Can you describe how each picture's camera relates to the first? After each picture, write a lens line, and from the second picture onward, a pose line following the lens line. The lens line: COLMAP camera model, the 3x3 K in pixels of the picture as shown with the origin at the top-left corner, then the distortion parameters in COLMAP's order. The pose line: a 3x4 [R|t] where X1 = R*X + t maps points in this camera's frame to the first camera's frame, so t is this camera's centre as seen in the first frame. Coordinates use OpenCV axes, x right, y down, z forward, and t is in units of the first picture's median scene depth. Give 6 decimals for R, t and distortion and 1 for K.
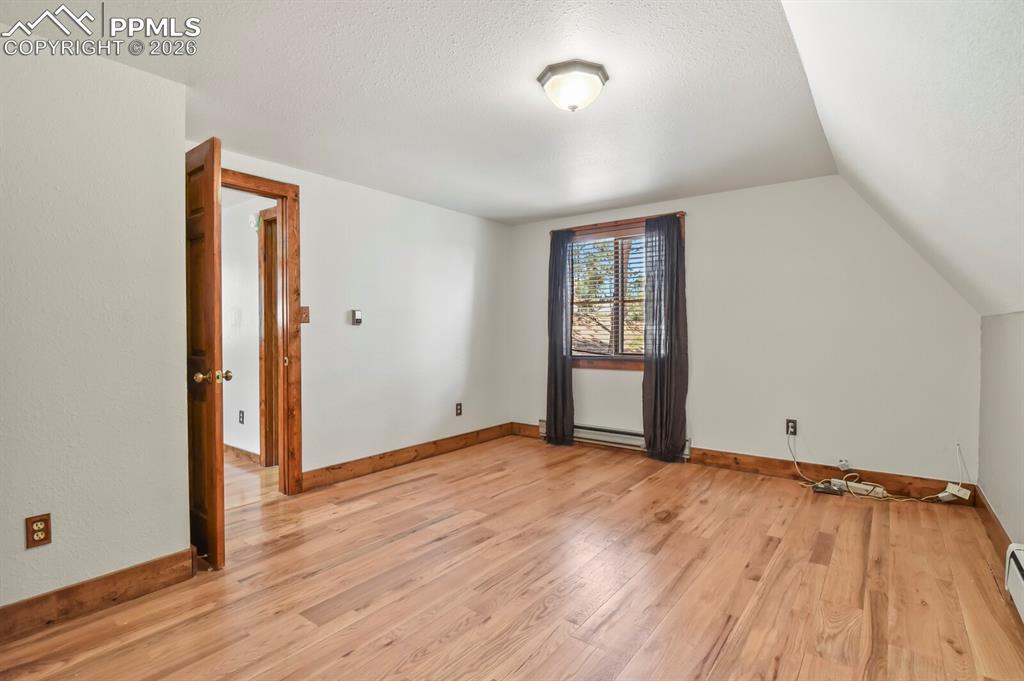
lens RADIAL K [[496.8, 0, 512.5], [0, 496.8, 339.1], [0, 0, 1]] dist [-0.005562, -0.004961]
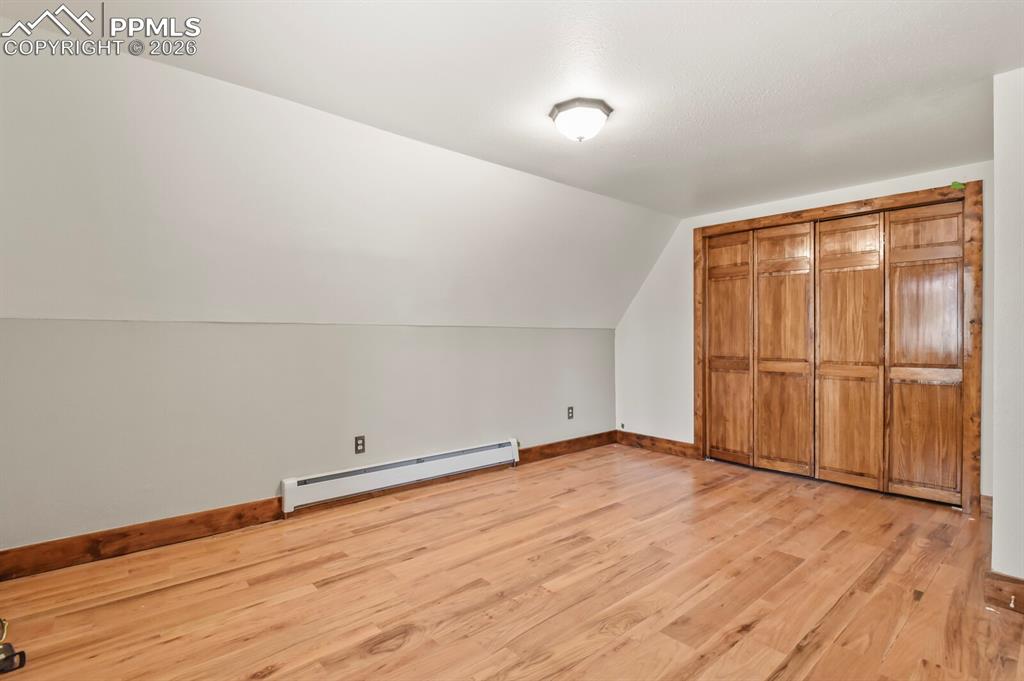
lens RADIAL K [[496.8, 0, 511.6], [0, 496.8, 339.9], [0, 0, 1]] dist [-0.005562, -0.004961]
pose [[-0.981122, 0.002472, 0.193374, 0.046191], [0.006161, 0.999810, 0.018478, -0.026299], [-0.193292, 0.019321, -0.980951, 1.780581]]
